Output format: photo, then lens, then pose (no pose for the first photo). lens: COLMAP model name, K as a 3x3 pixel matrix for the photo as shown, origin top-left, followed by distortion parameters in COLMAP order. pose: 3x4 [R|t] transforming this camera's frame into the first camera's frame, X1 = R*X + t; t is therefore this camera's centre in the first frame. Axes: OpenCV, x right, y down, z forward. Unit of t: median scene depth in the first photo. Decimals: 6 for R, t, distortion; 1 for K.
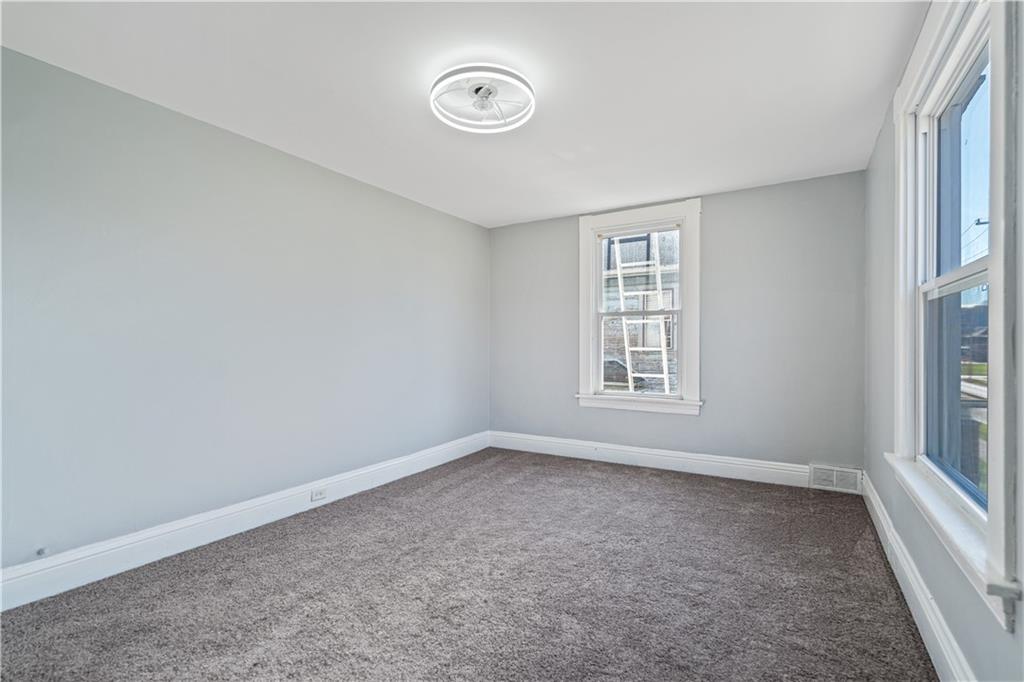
lens RADIAL K [[470.7, 0, 512.0], [0, 470.7, 341.0], [0, 0, 1]] dist [0.000660, 0.000107]
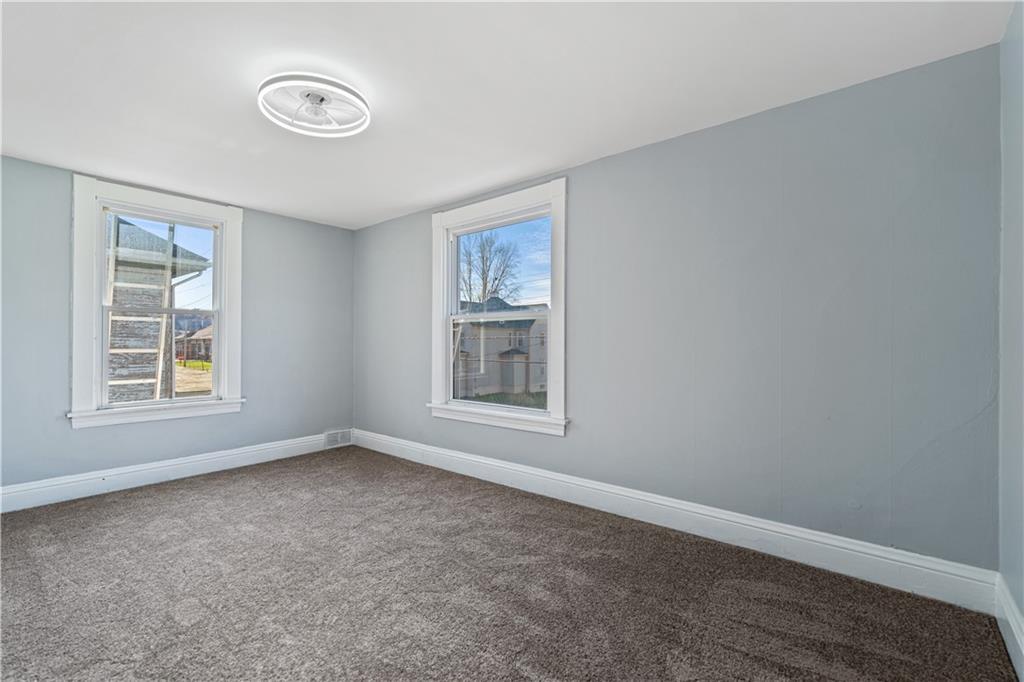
lens RADIAL K [[443.4, 0, 512.0], [0, 443.4, 341.0], [0, 0, 1]] dist [-0.000010, 0.000034]
pose [[0.146148, 0.008169, 0.989229, -0.510588], [-0.004170, 0.999962, -0.007641, 0.002263], [-0.989254, -0.003009, 0.146177, 0.244016]]
